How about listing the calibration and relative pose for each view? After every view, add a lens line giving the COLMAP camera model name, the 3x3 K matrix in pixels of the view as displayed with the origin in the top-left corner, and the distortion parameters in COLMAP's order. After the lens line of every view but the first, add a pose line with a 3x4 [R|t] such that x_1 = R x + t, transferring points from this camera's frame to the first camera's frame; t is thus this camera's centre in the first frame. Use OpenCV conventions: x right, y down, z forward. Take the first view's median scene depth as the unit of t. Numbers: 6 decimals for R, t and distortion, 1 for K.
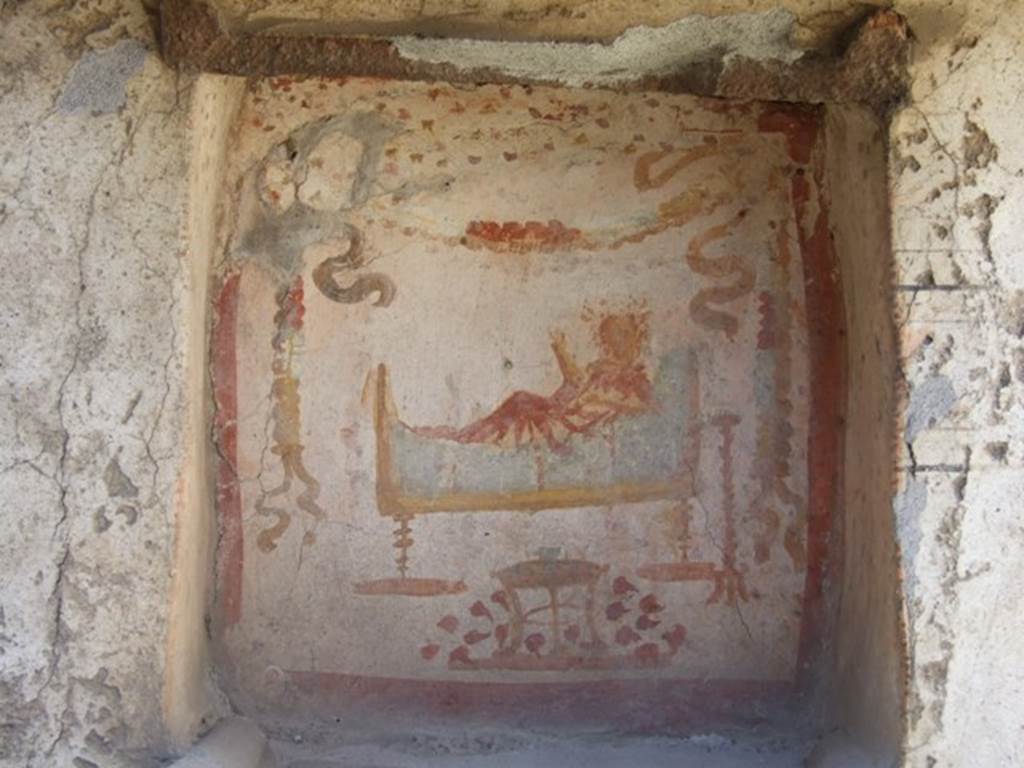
lens RADIAL K [[840.0, 0, 573.5], [0, 840.0, 317.3], [0, 0, 1]] dist [-0.059605, 0.072050]
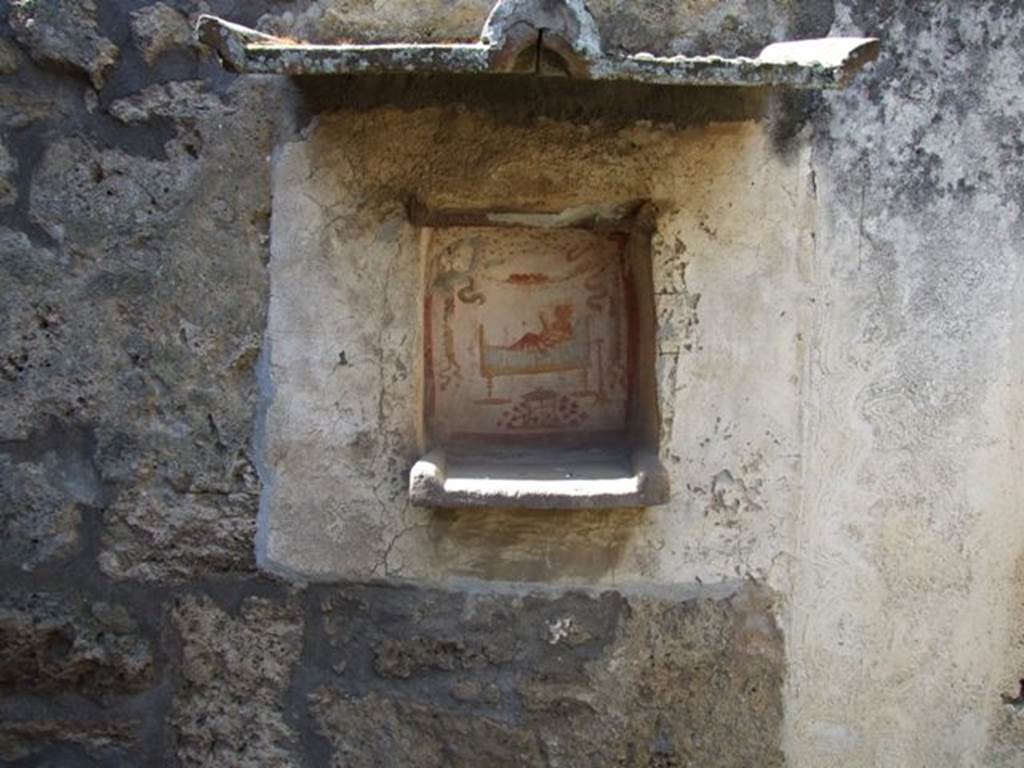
lens RADIAL K [[840.0, 0, 511.7], [0, 840.0, 381.0], [0, 0, 1]] dist [-0.059605, 0.072050]
pose [[0.995625, -0.033419, 0.087259, -0.399700], [0.026518, 0.996515, 0.079086, 0.024770], [-0.089598, -0.076426, 0.993041, -1.983536]]
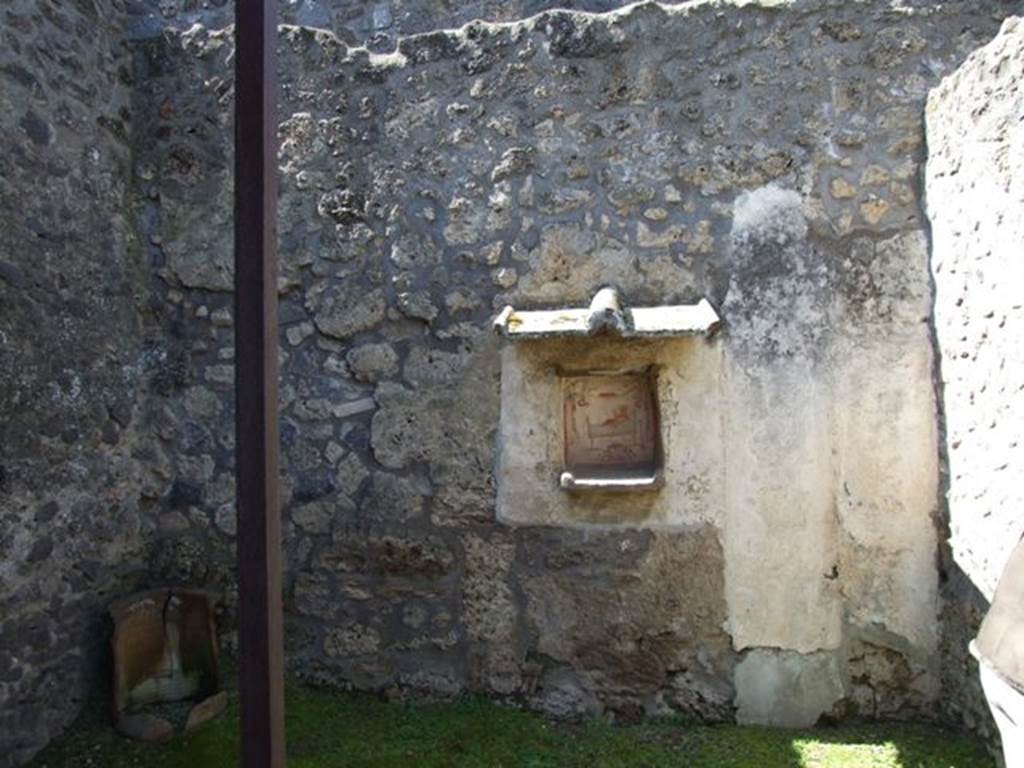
lens RADIAL K [[840.0, 0, 508.5], [0, 840.0, 390.9], [0, 0, 1]] dist [-0.059605, 0.072050]
pose [[0.997545, -0.057922, -0.039349, -0.631237], [0.058109, 0.998304, 0.003635, -0.236751], [0.039072, -0.005913, 0.999219, -6.375850]]
